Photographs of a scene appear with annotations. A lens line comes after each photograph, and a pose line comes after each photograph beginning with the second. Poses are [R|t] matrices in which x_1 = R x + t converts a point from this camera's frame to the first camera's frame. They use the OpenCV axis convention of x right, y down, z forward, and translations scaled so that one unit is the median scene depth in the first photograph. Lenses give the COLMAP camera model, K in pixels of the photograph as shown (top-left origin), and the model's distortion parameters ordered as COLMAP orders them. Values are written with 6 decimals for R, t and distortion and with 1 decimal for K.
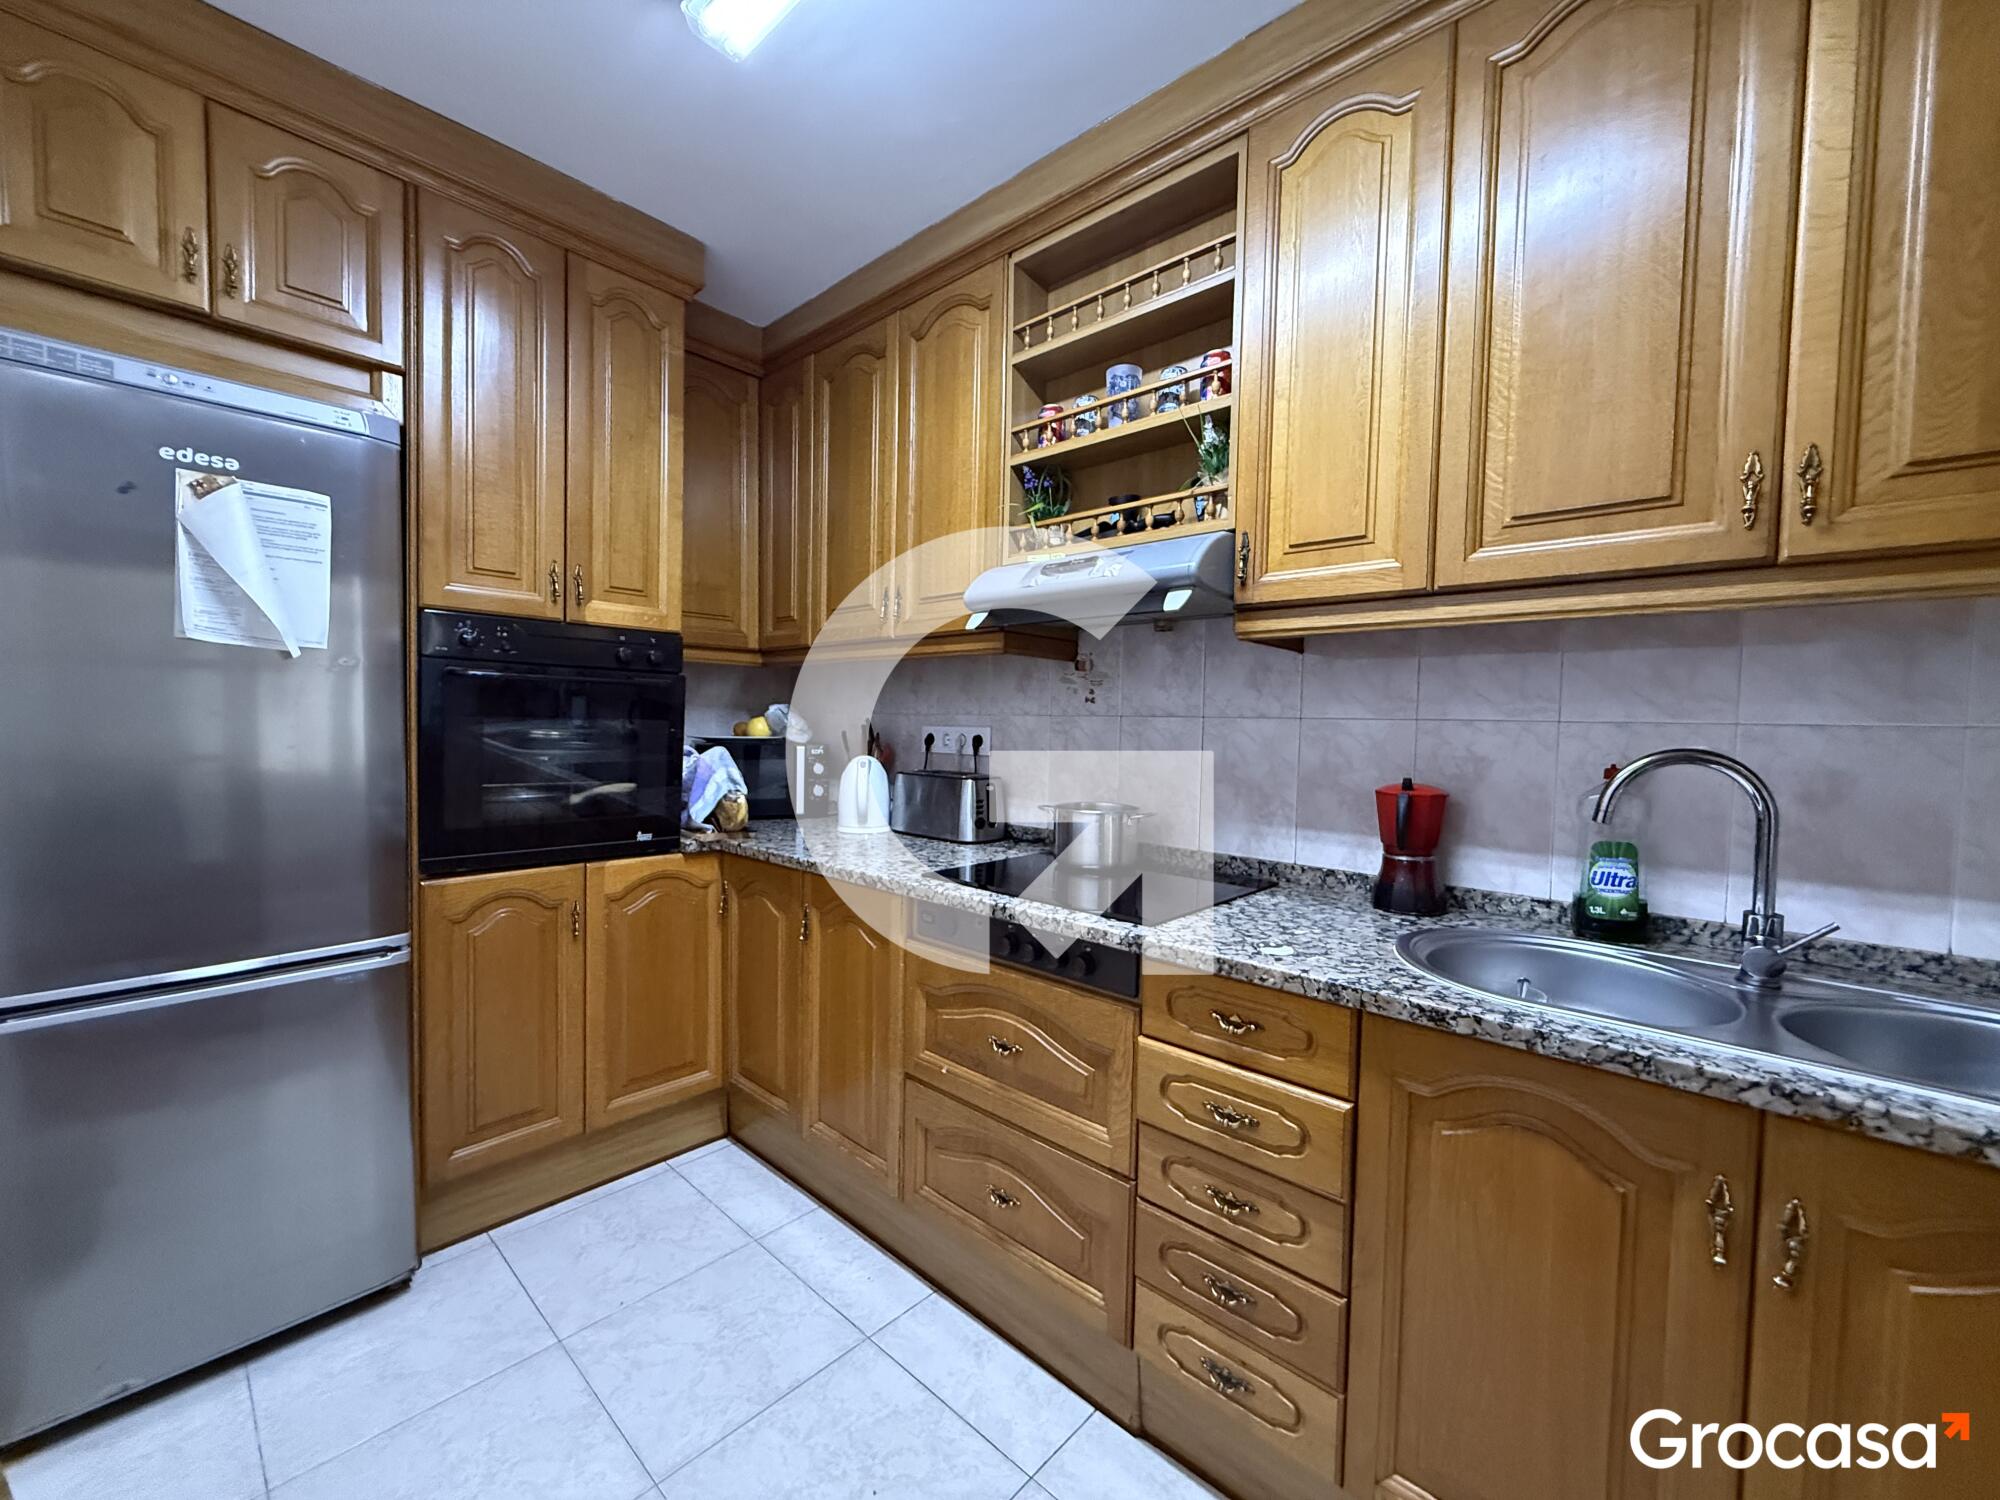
lens RADIAL K [[793.7, 0, 992.1], [0, 793.7, 754.2], [0, 0, 1]] dist [0.000843, -0.000242]
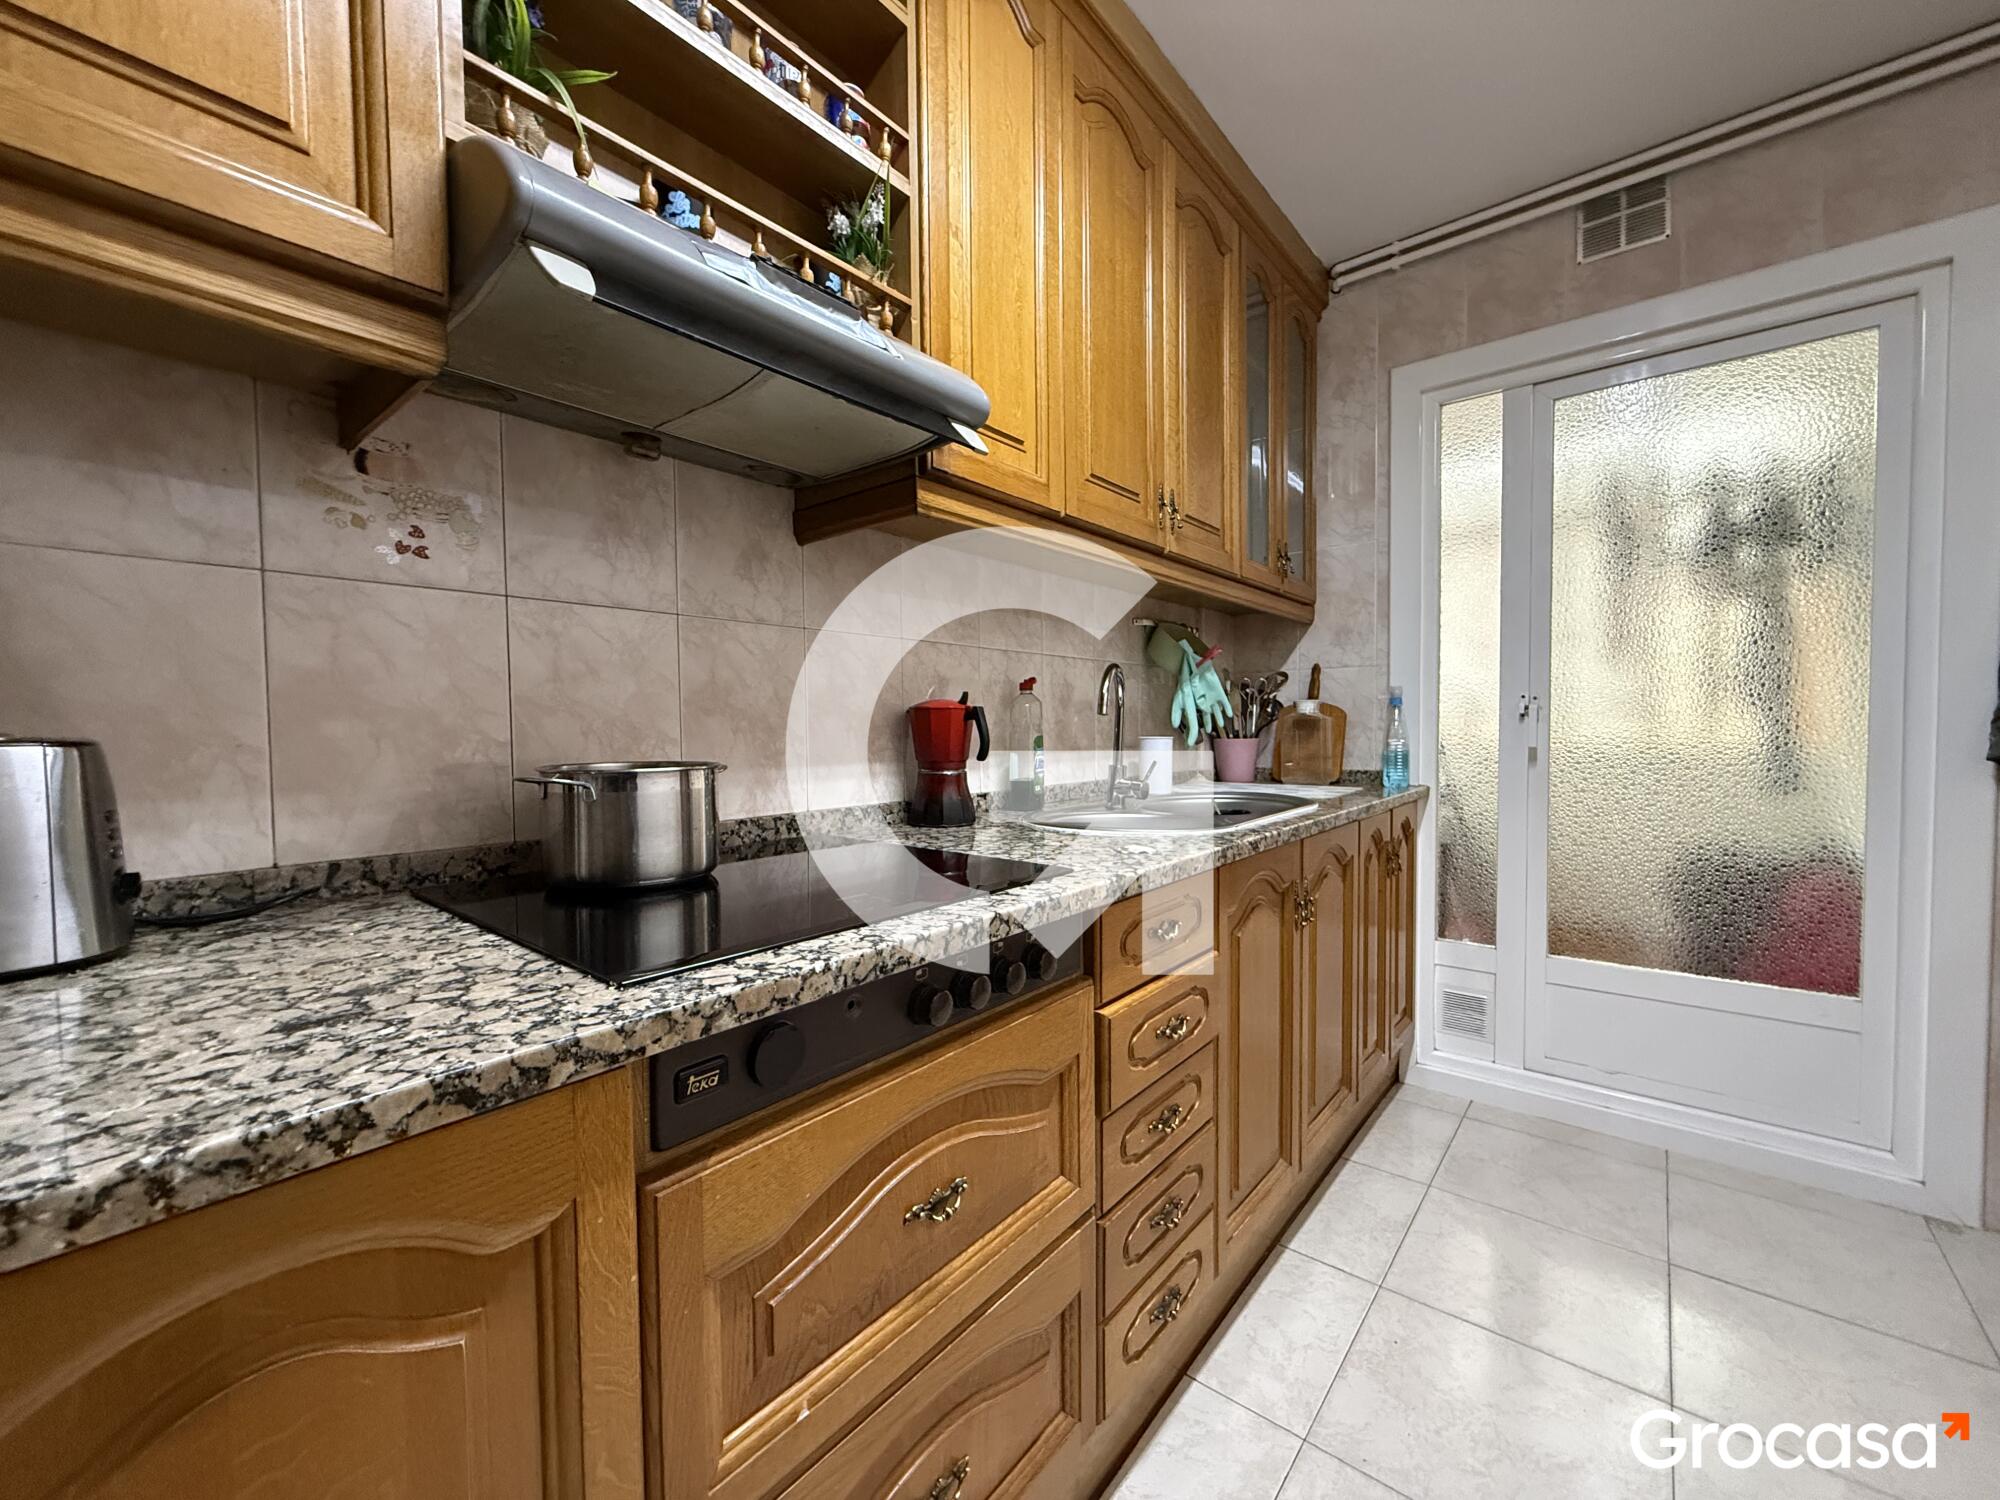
lens RADIAL K [[793.7, 0, 993.8], [0, 793.7, 755.3], [0, 0, 1]] dist [0.000843, -0.000242]
pose [[-0.059102, -0.053862, 0.996798, -0.469072], [0.051041, 0.997074, 0.056904, 0.051388], [-0.996946, 0.054241, -0.056180, 0.952106]]
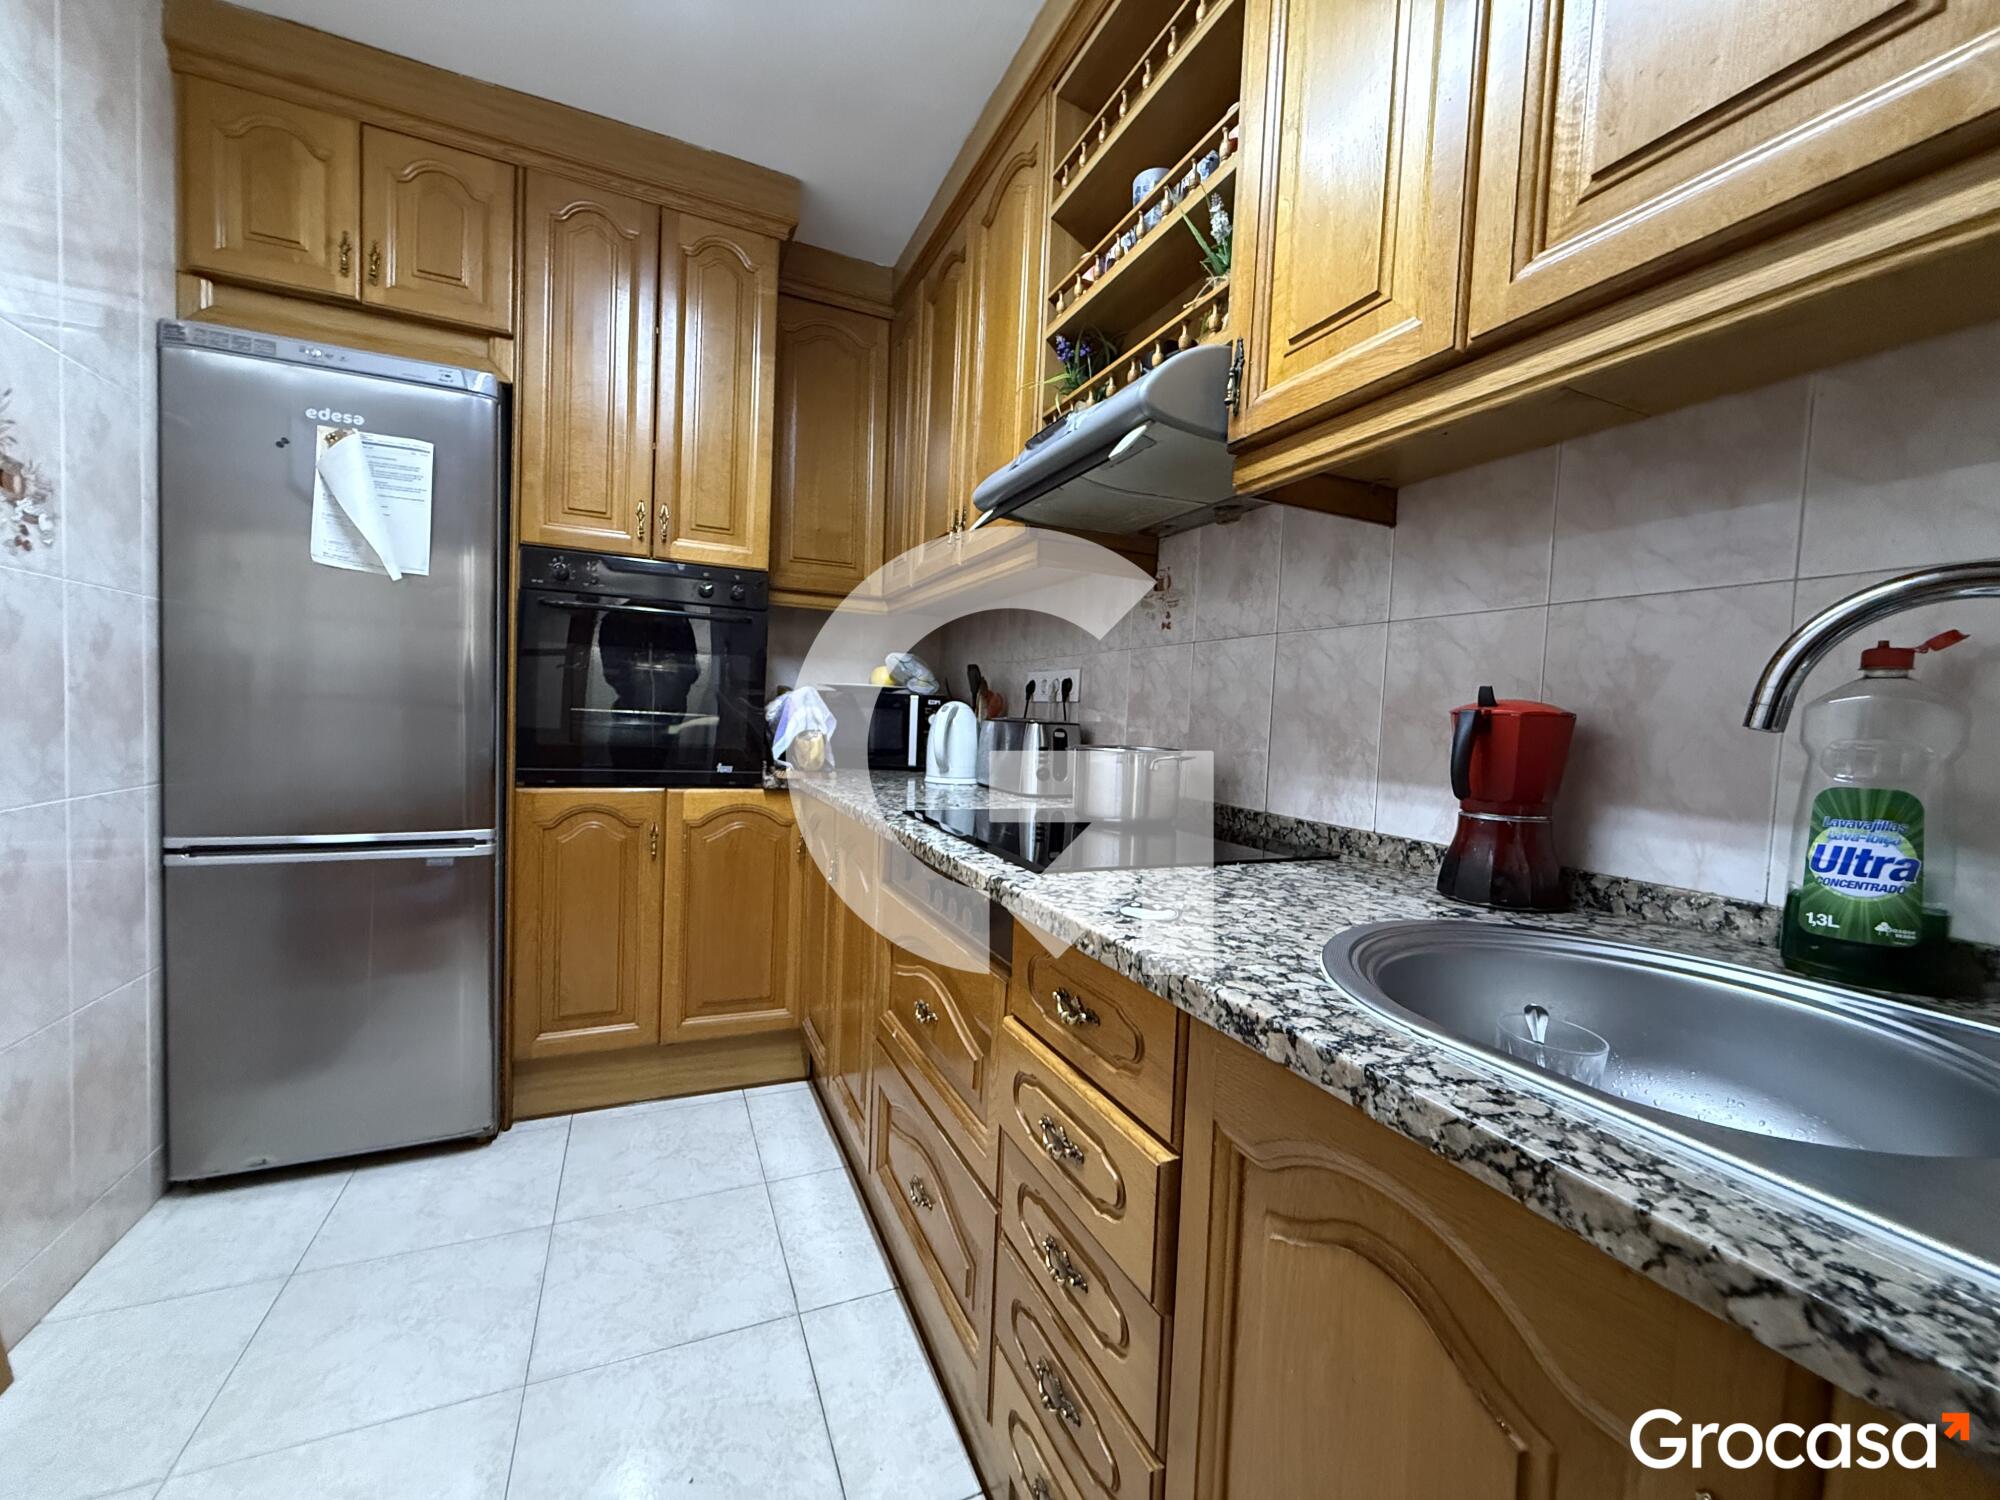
lens RADIAL K [[793.7, 0, 995.1], [0, 793.7, 753.6], [0, 0, 1]] dist [0.000843, -0.000242]
pose [[0.918340, 0.038162, -0.393949, 0.387210], [-0.040063, 0.999191, 0.003400, 0.089389], [0.393760, 0.012660, 0.919126, 0.256135]]
